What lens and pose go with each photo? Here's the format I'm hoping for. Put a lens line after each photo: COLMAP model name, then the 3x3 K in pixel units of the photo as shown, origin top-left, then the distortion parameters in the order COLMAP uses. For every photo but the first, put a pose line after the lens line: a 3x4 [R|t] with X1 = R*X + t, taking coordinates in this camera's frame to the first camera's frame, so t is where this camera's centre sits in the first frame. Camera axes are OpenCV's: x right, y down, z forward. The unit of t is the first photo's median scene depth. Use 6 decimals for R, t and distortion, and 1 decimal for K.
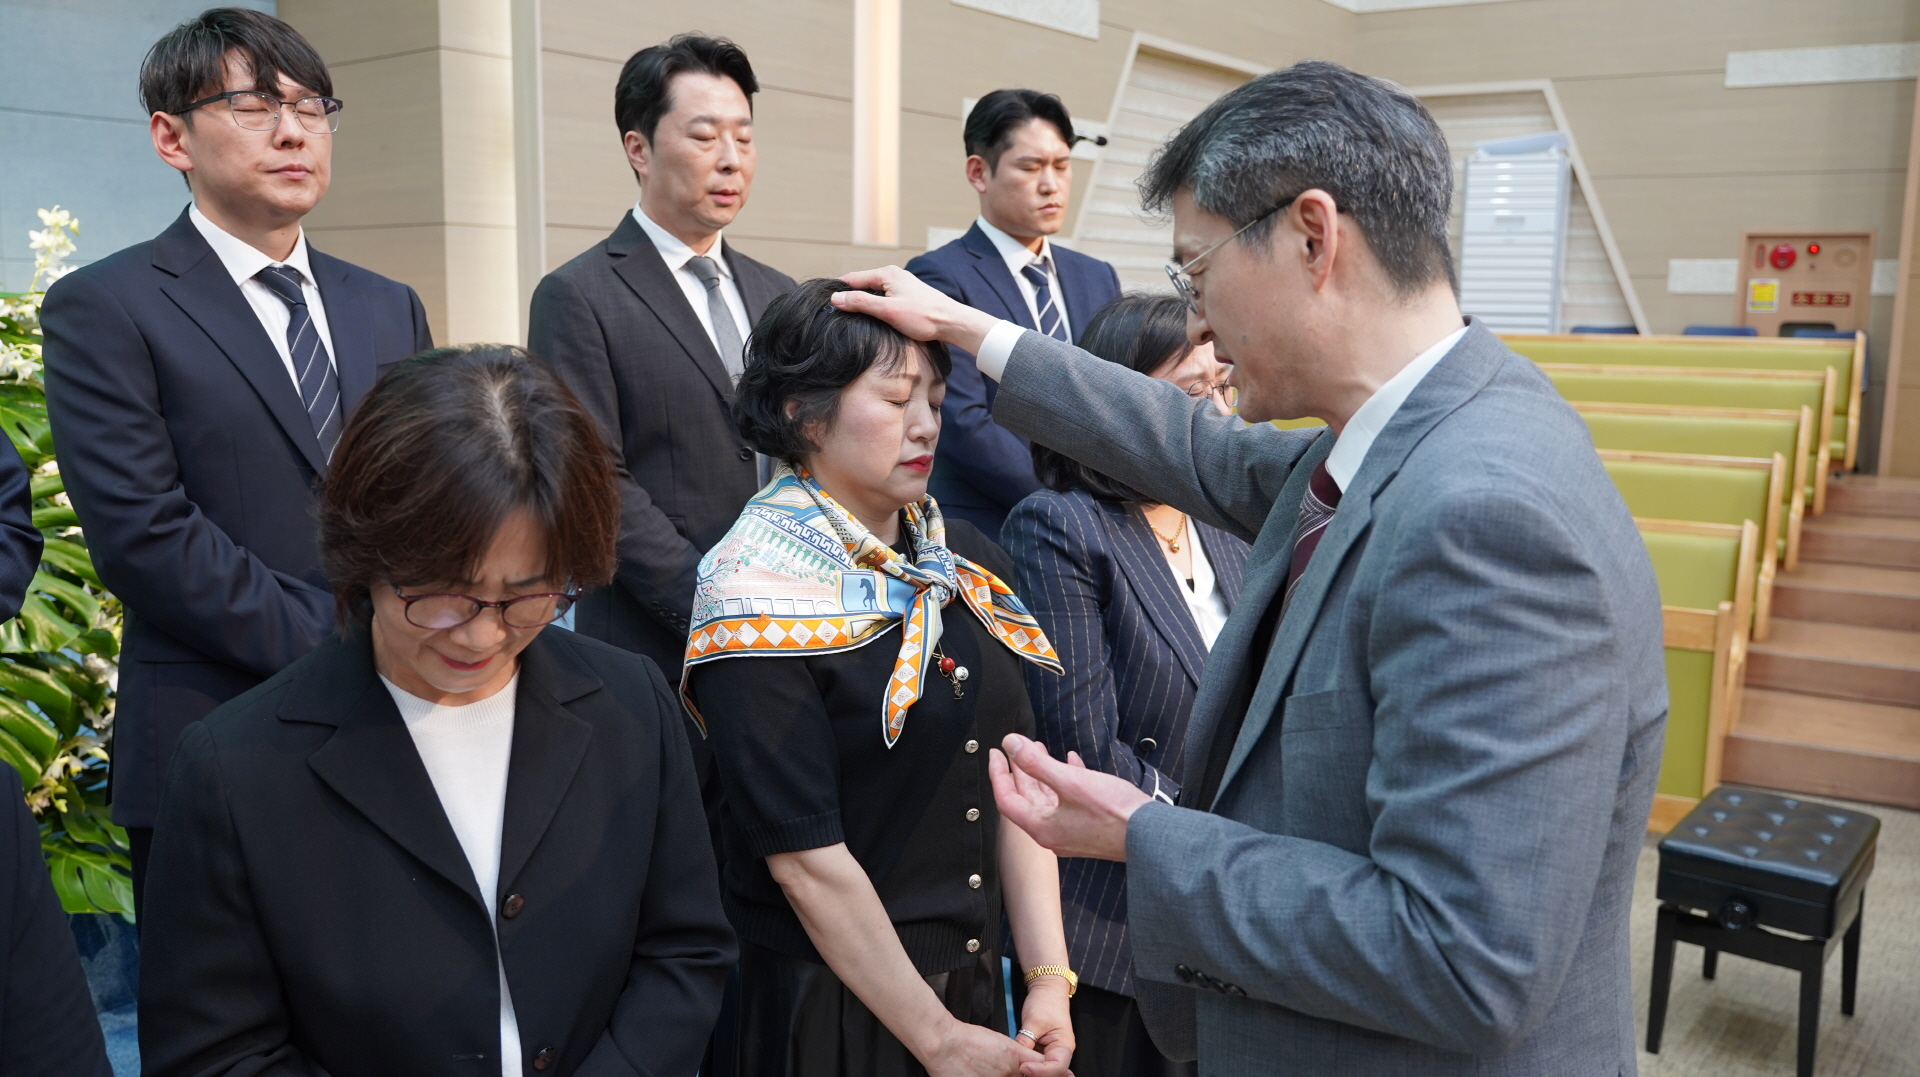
lens RADIAL K [[1550.8, 0, 960.0], [0, 1550.8, 538.5], [0, 0, 1]] dist [0.000171, 0.012611]
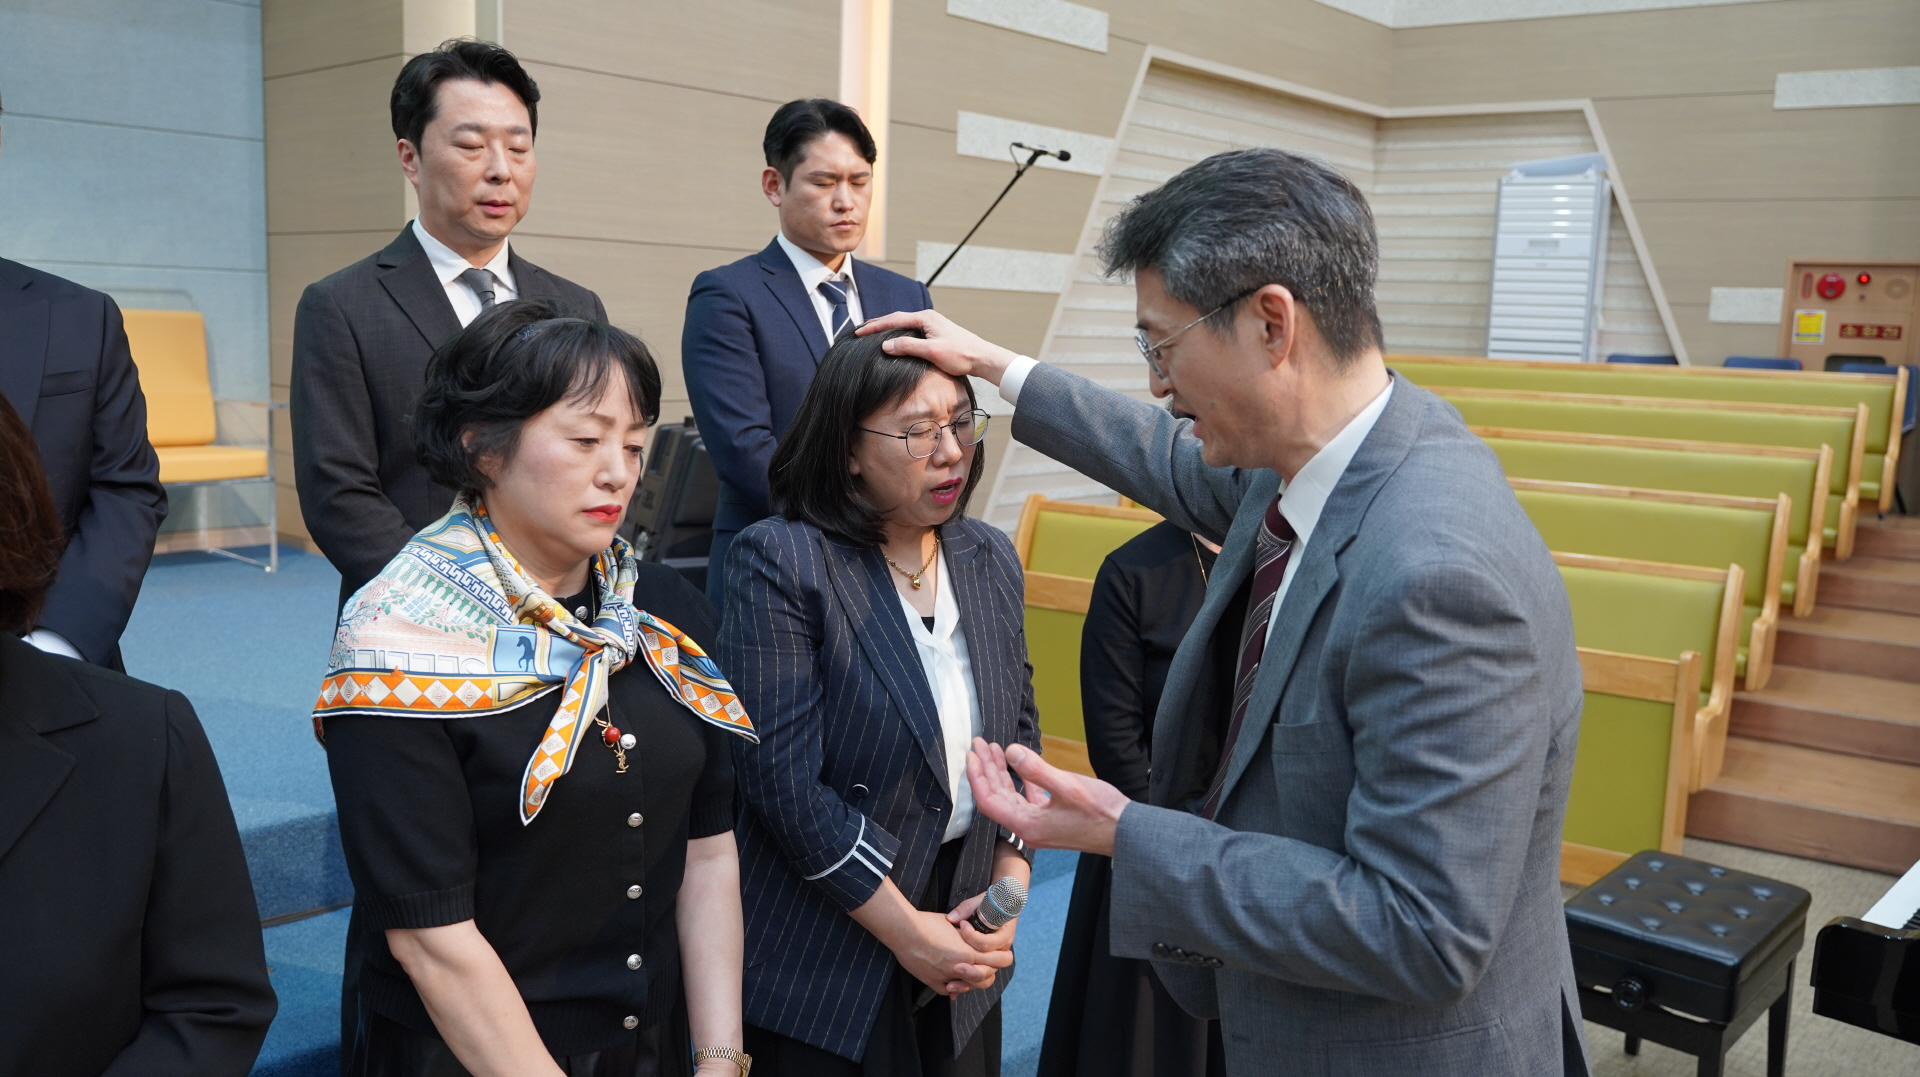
lens RADIAL K [[1553.1, 0, 947.8], [0, 1553.1, 540.0], [0, 0, 1]] dist [-0.000081, 0.005430]
pose [[0.997862, 0.027926, -0.059097, 0.073677], [-0.028348, 0.999578, -0.006317, -0.006102], [0.058895, 0.007979, 0.998232, 0.021079]]
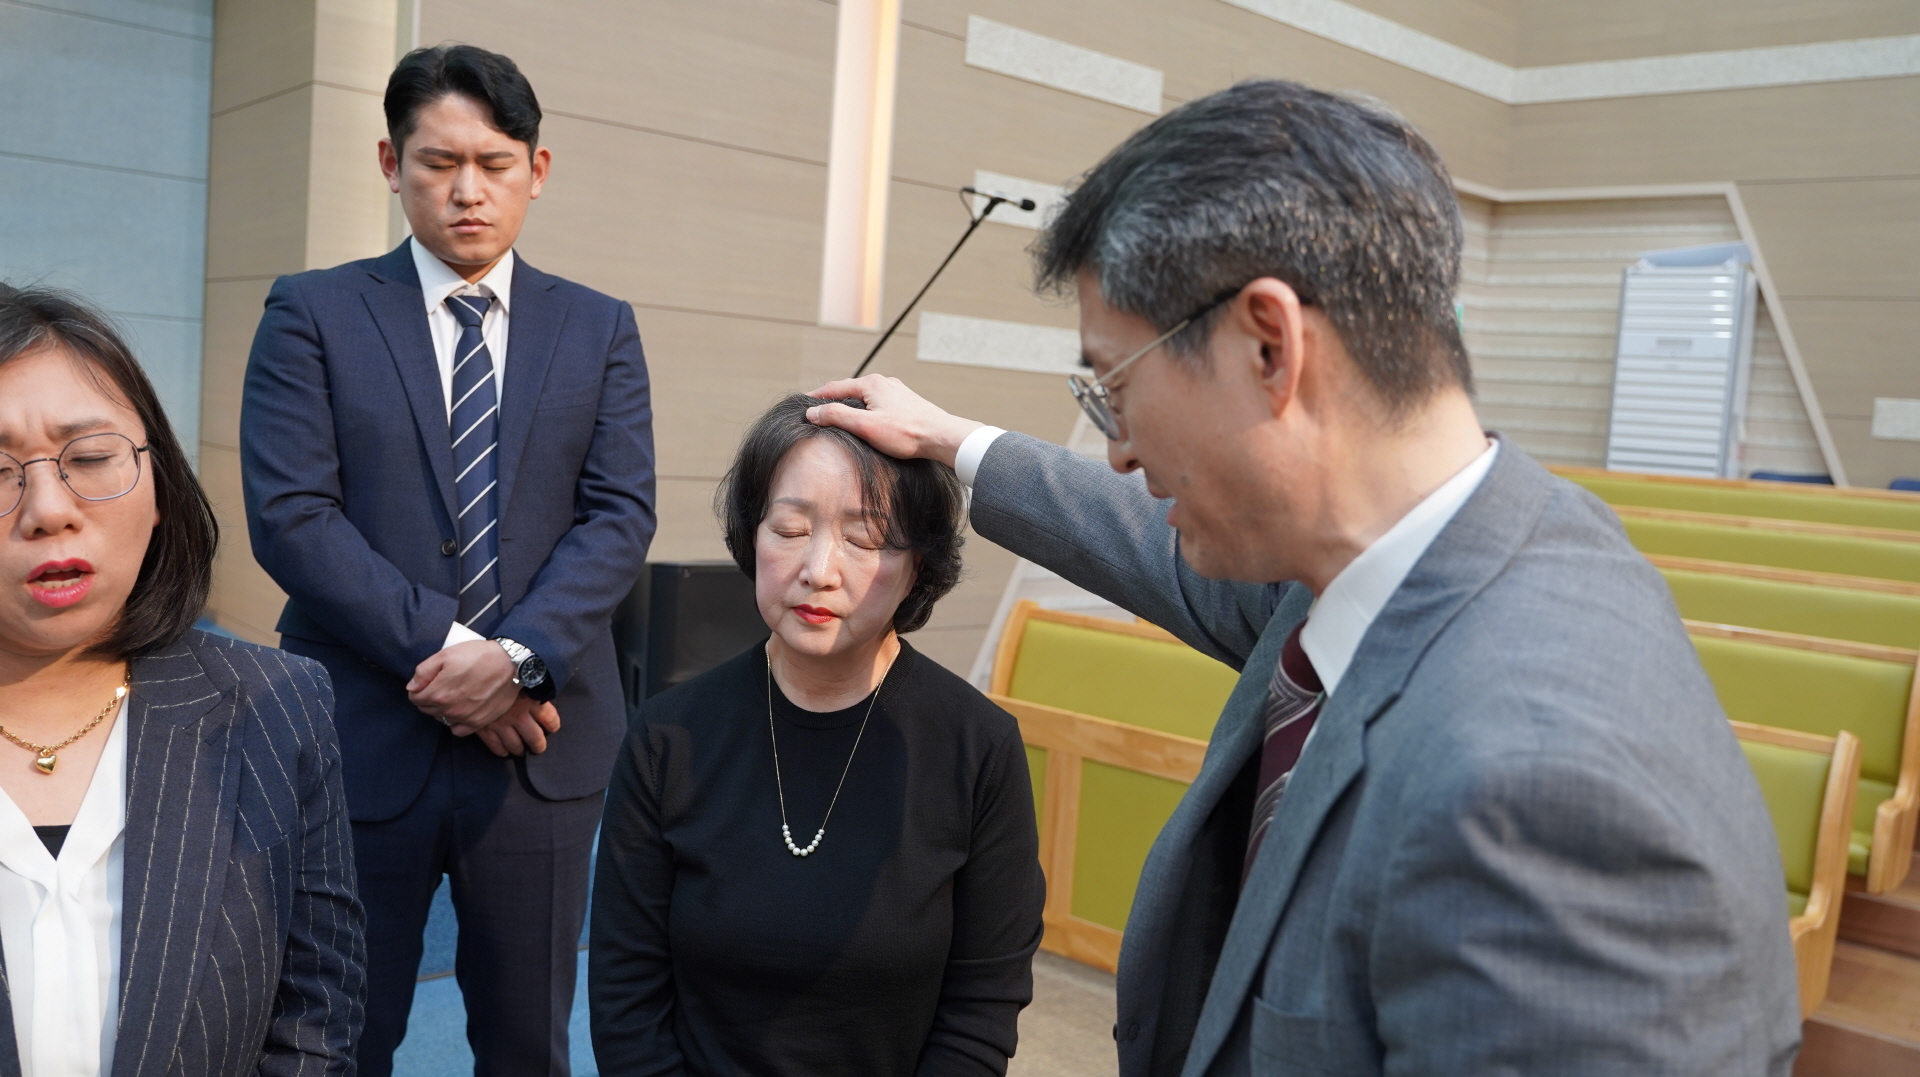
lens RADIAL K [[1553.1, 0, 947.8], [0, 1553.1, 540.0], [0, 0, 1]] dist [-0.000081, 0.005430]
pose [[0.983577, 0.067159, -0.167531, 0.178977], [-0.078742, 0.994872, -0.063476, -0.019303], [0.162409, 0.075625, 0.983821, 0.168216]]
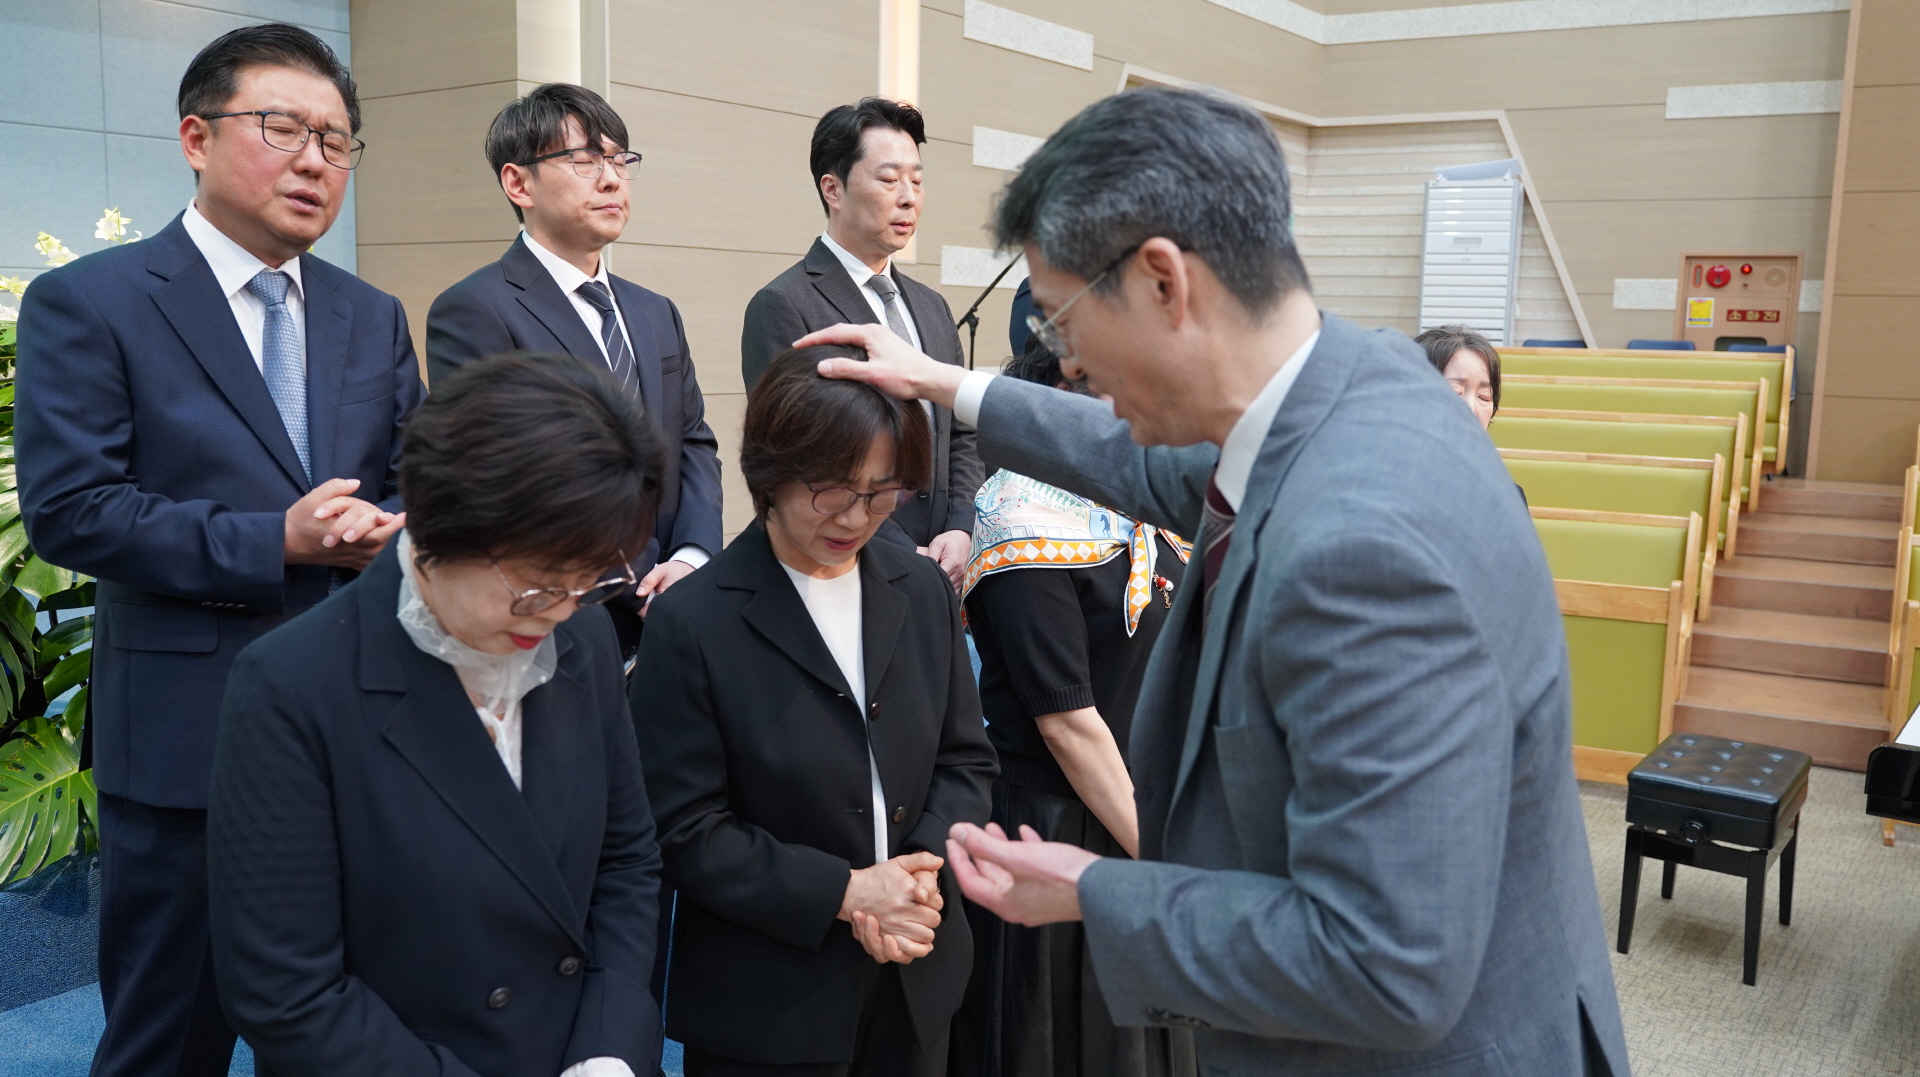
lens RADIAL K [[1553.1, 0, 941.0], [0, 1553.1, 543.8], [0, 0, 1]] dist [-0.009215, 0.020716]
pose [[0.999636, 0.000815, 0.026952, -0.059099], [-0.000679, 0.999987, -0.005028, 0.015428], [-0.026956, 0.005008, 0.999624, -0.094468]]
